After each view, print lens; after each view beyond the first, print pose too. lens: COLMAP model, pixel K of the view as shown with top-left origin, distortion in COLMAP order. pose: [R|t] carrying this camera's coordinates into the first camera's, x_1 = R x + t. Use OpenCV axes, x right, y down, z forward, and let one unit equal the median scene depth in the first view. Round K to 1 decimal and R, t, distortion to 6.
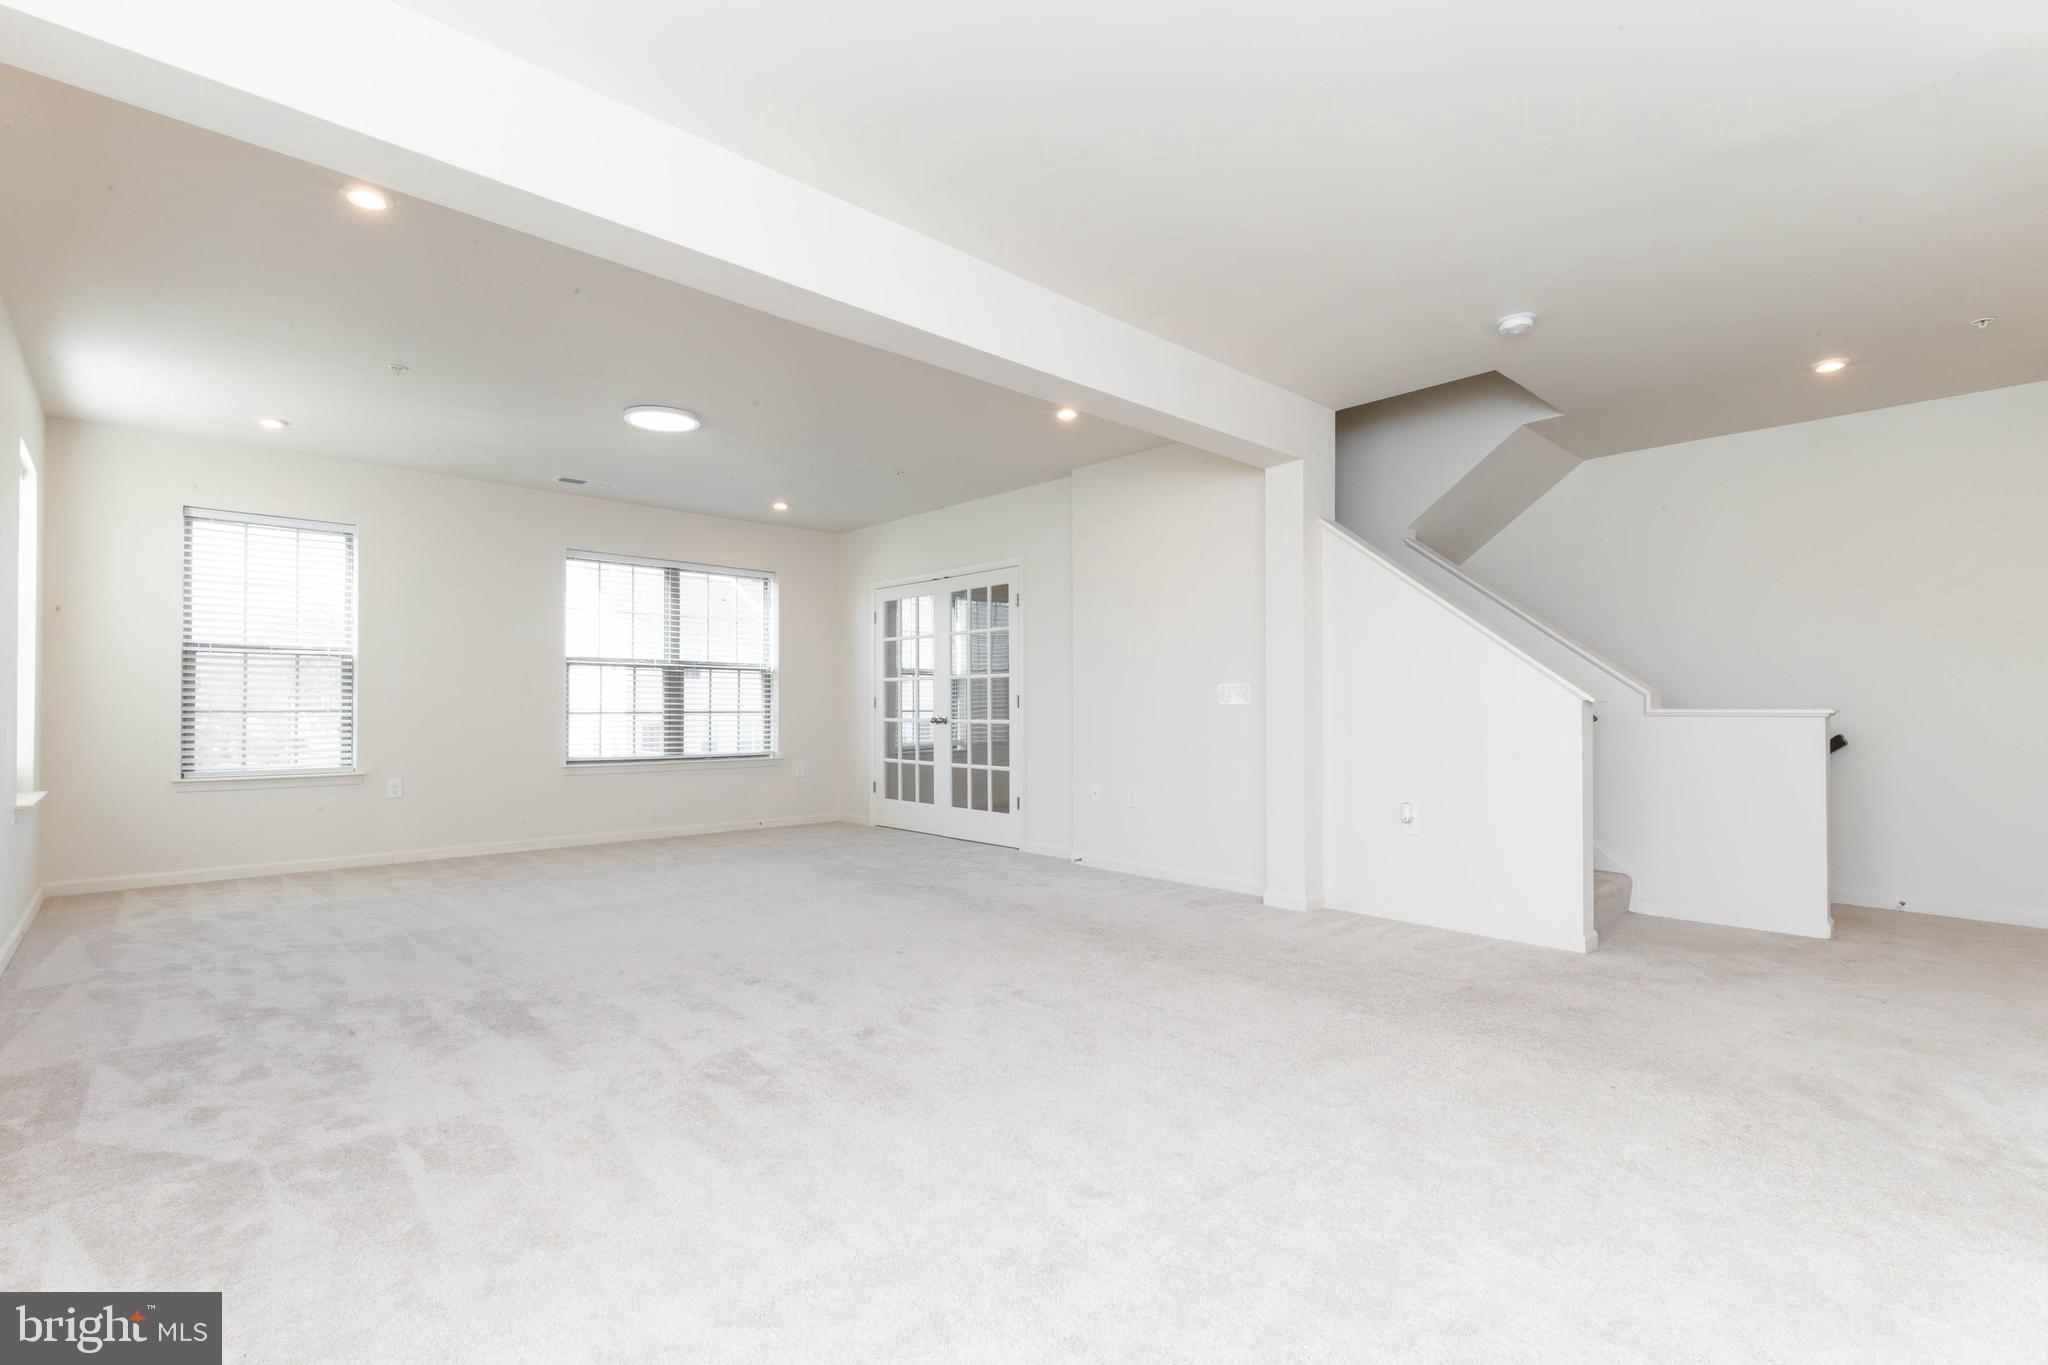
lens RADIAL K [[925.0, 0, 1024.0], [0, 925.0, 682.5], [0, 0, 1]] dist [-0.019610, 0.000120]
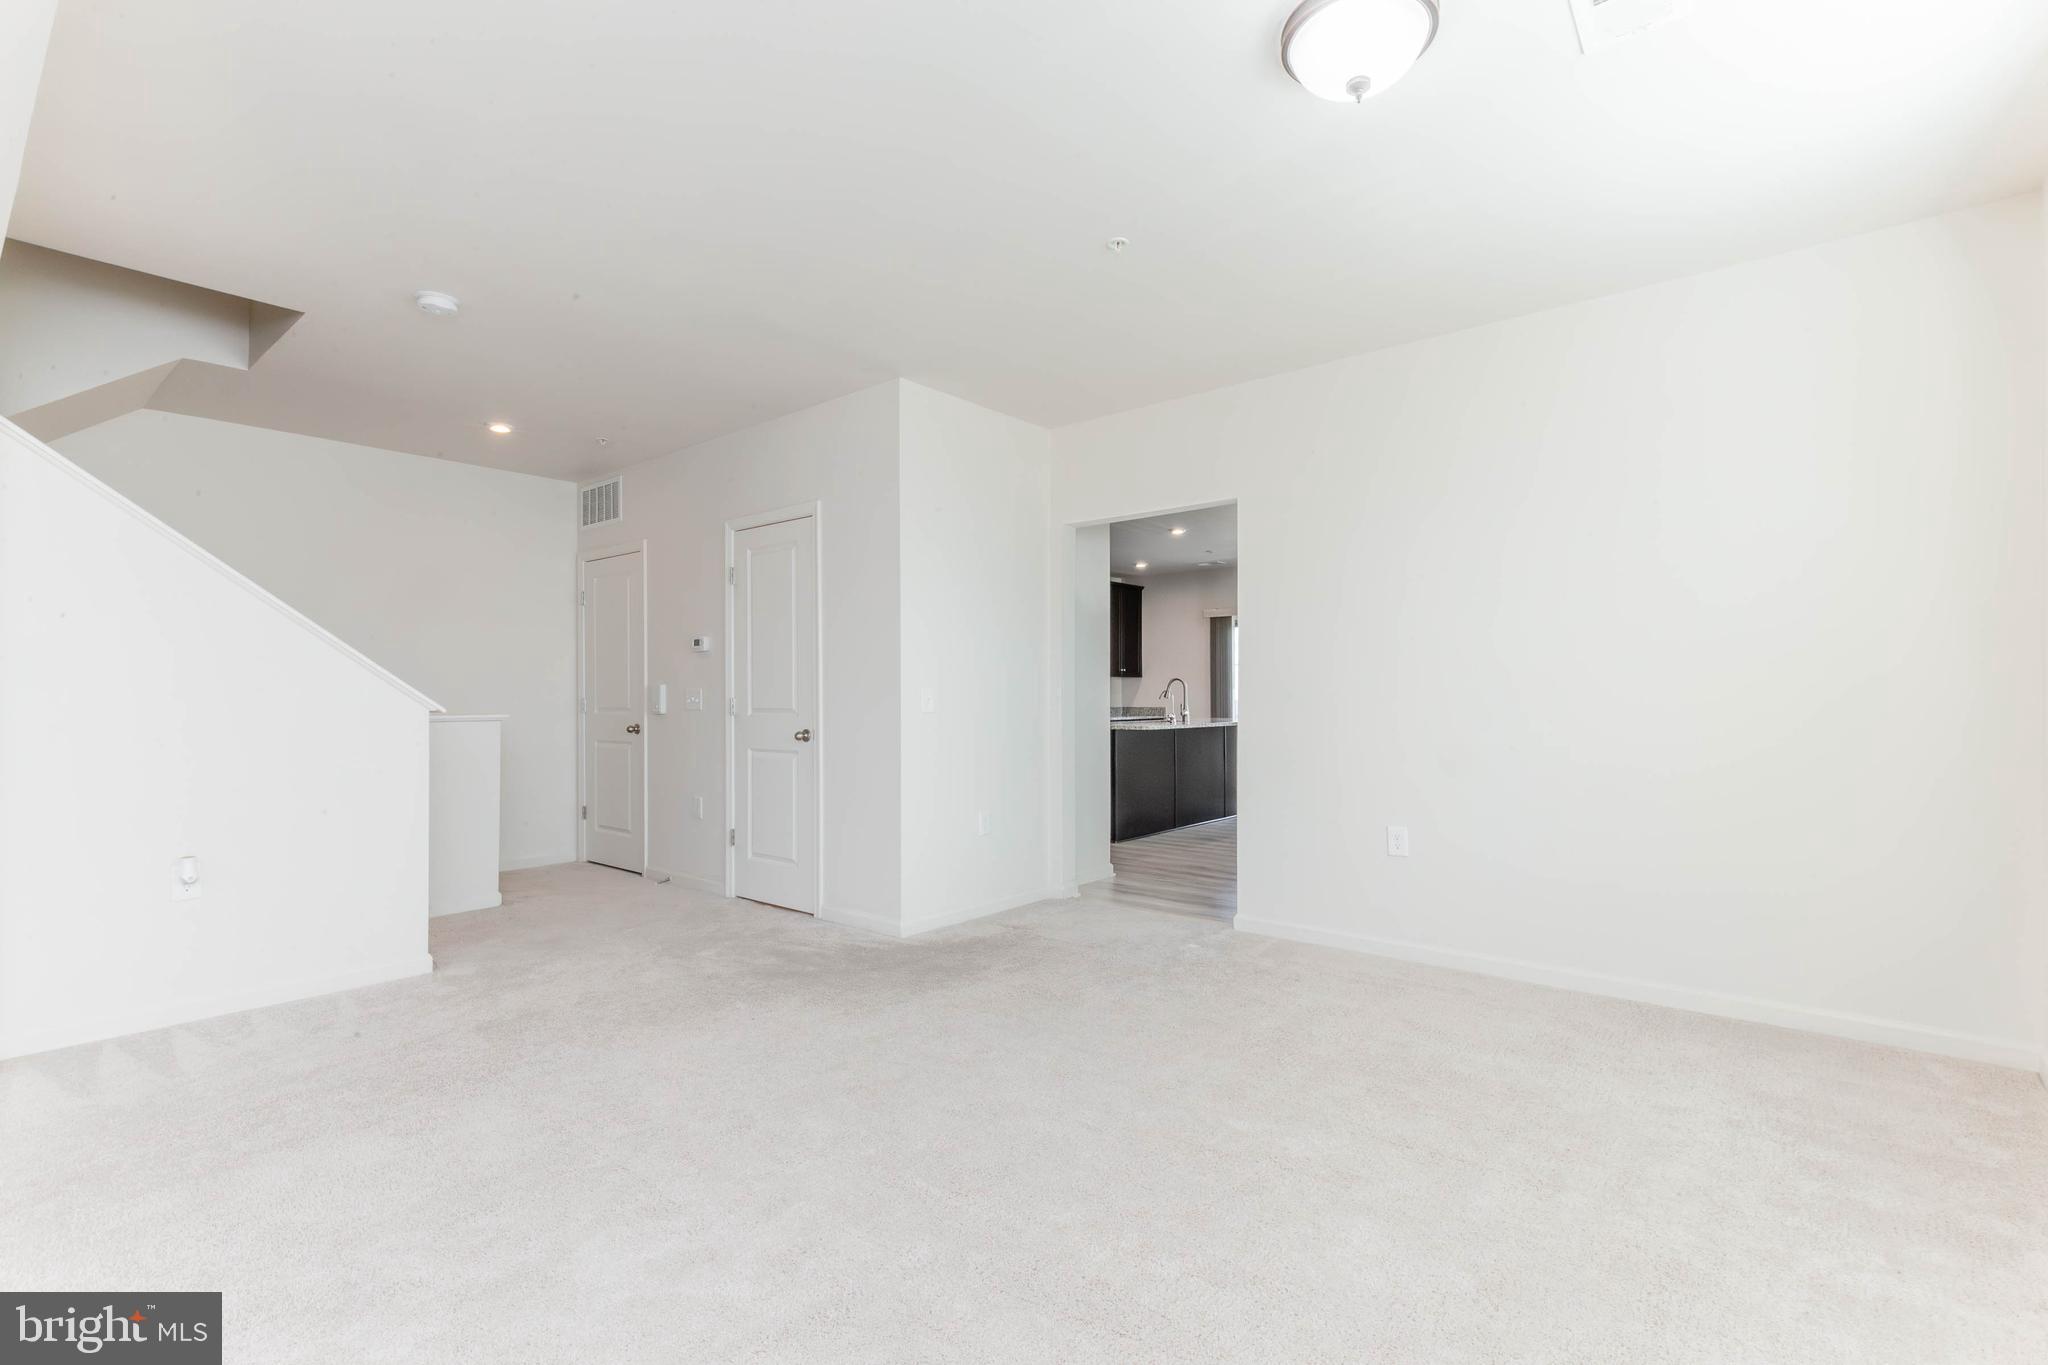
lens RADIAL K [[925.0, 0, 1024.0], [0, 925.0, 682.5], [0, 0, 1]] dist [-0.019610, 0.000120]
pose [[-0.134629, 0.009165, 0.990854, -0.425559], [-0.016252, 0.999802, -0.011456, -0.009664], [-0.990763, -0.017646, -0.134453, 0.508008]]
